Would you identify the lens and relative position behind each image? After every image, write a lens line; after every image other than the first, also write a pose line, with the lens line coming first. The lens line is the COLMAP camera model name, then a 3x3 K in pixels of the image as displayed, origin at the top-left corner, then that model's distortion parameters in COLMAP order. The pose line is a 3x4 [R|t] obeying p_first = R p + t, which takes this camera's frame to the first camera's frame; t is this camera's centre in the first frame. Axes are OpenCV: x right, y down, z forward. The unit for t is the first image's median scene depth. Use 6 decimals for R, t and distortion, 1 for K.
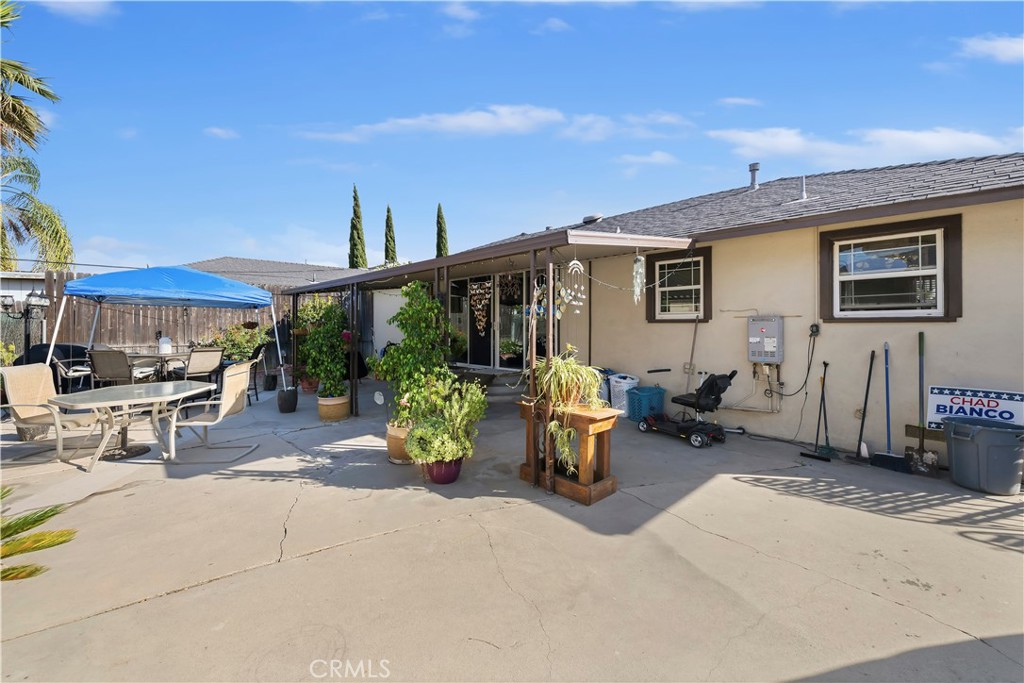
lens RADIAL K [[413.2, 0, 511.9], [0, 413.2, 327.3], [0, 0, 1]] dist [0.000322, 0.000033]
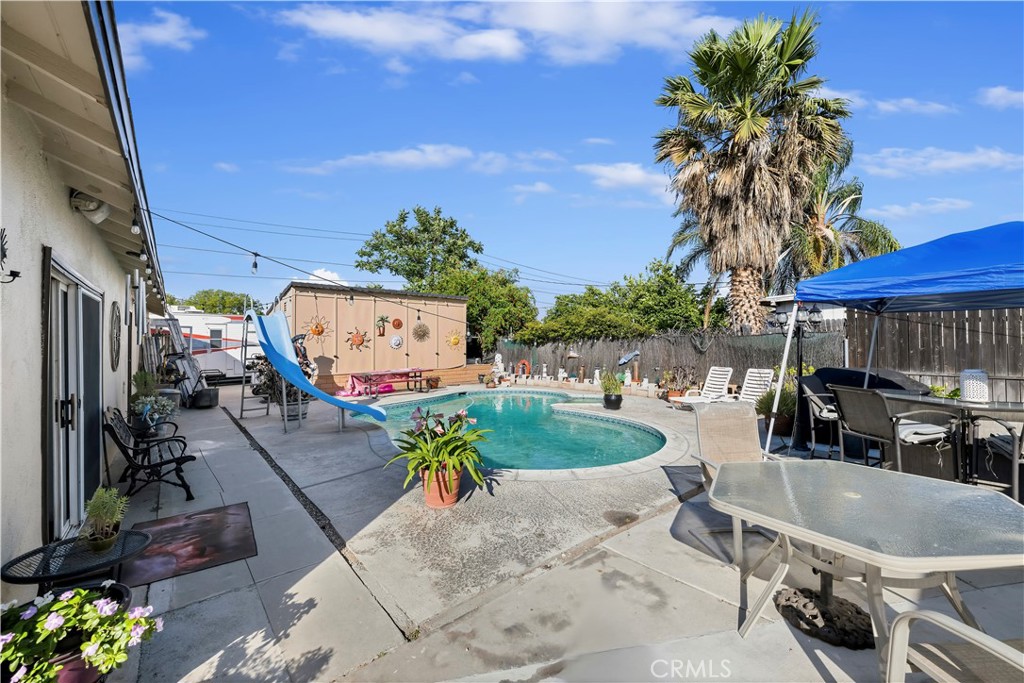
lens RADIAL K [[410.8, 0, 512.0], [0, 410.8, 341.5], [0, 0, 1]] dist [0.001571, 0.000368]
pose [[-0.044143, -0.010013, -0.998975, -0.322262], [0.001832, 0.999947, -0.010103, -0.007353], [0.999024, -0.002276, -0.044122, 0.480456]]
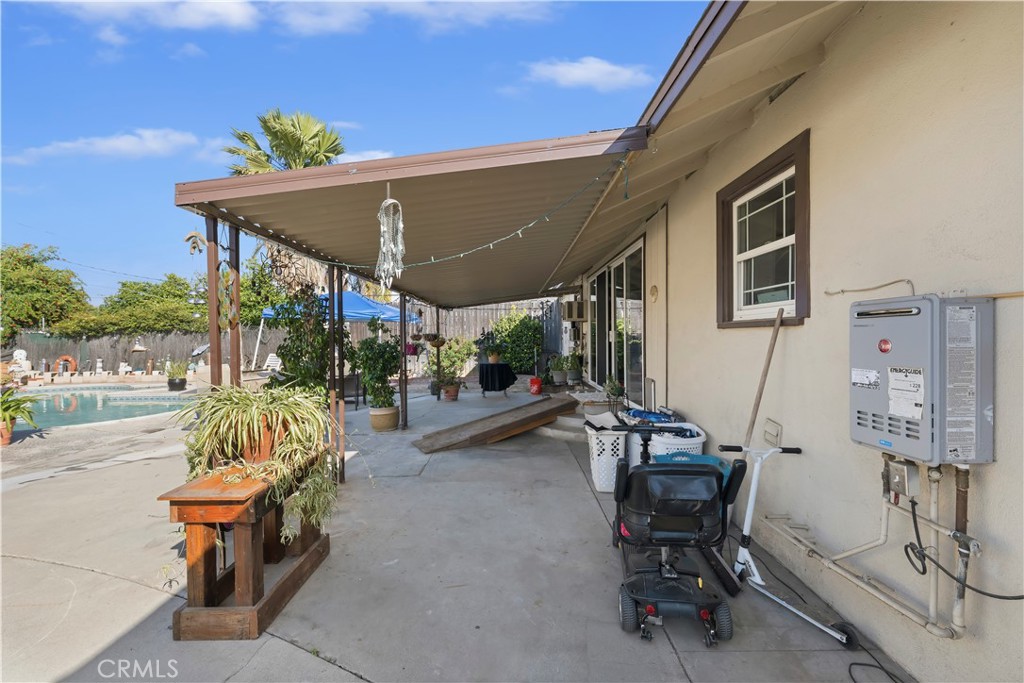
lens RADIAL K [[410.8, 0, 512.0], [0, 410.8, 341.5], [0, 0, 1]] dist [0.001571, 0.000368]
pose [[0.728253, 0.001395, -0.685307, 0.490629], [0.005275, 0.999957, 0.007642, -0.000102], [0.685289, -0.009181, 0.728214, 0.472483]]
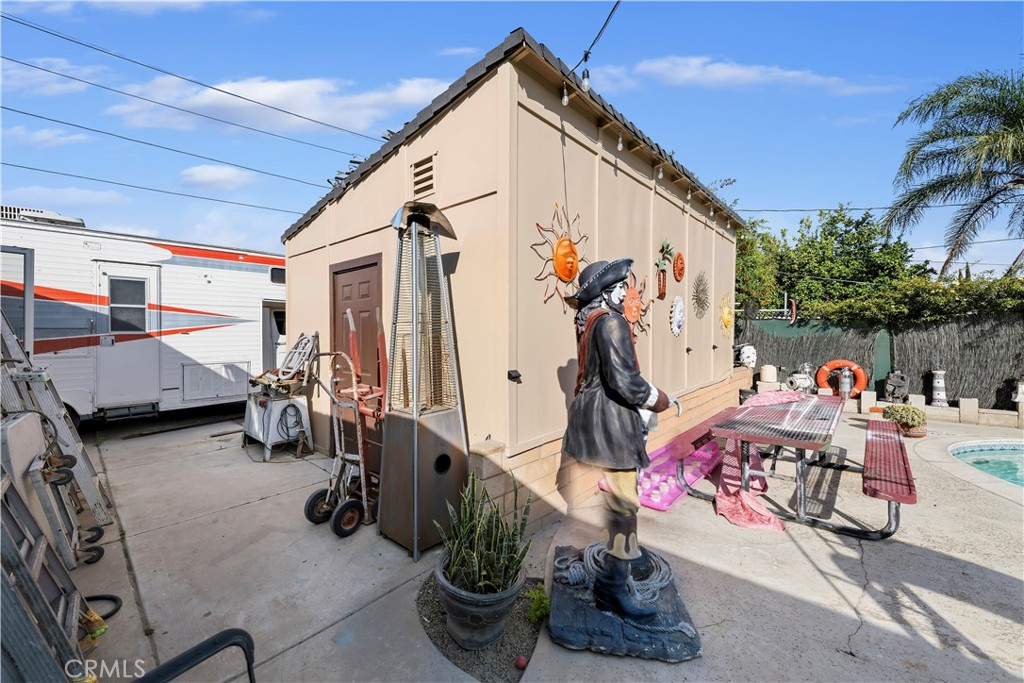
lens RADIAL K [[410.8, 0, 512.0], [0, 410.8, 341.5], [0, 0, 1]] dist [0.001571, 0.000368]
pose [[0.096330, 0.023261, -0.995078, -1.805220], [-0.003253, 0.999729, 0.023055, 0.004667], [0.995344, 0.001016, 0.096380, -0.713156]]
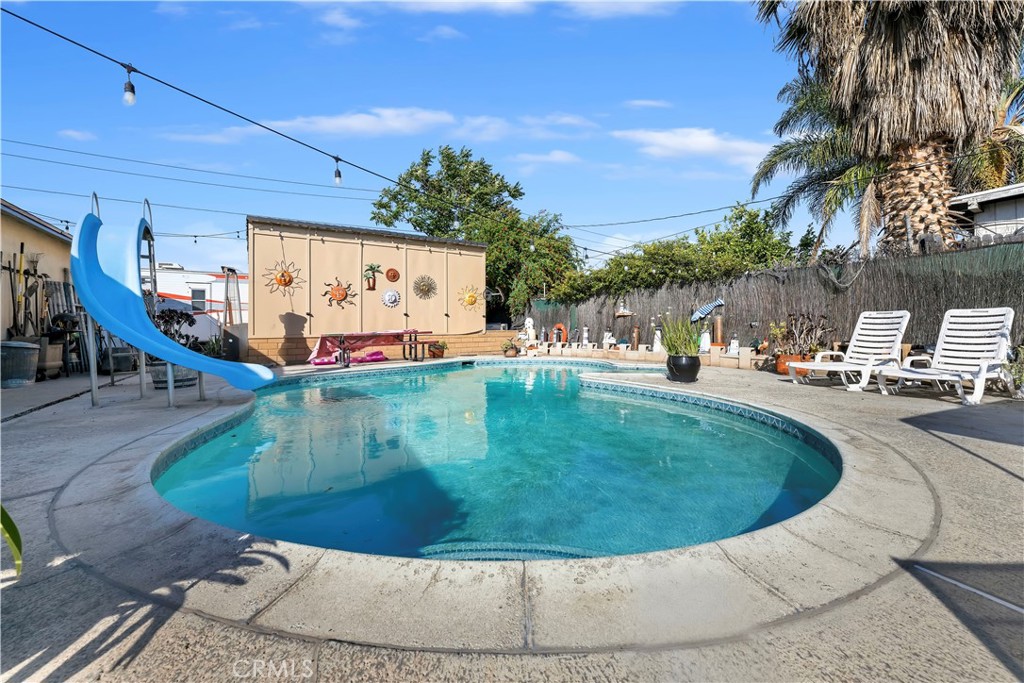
lens RADIAL K [[419.6, 0, 512.9], [0, 419.6, 331.5], [0, 0, 1]] dist [-0.000824, 0.000237]
pose [[-0.179773, 0.006038, -0.983690, -0.891893], [0.004772, 0.999975, 0.005266, 0.111308], [0.983697, -0.003748, -0.179797, 0.584826]]
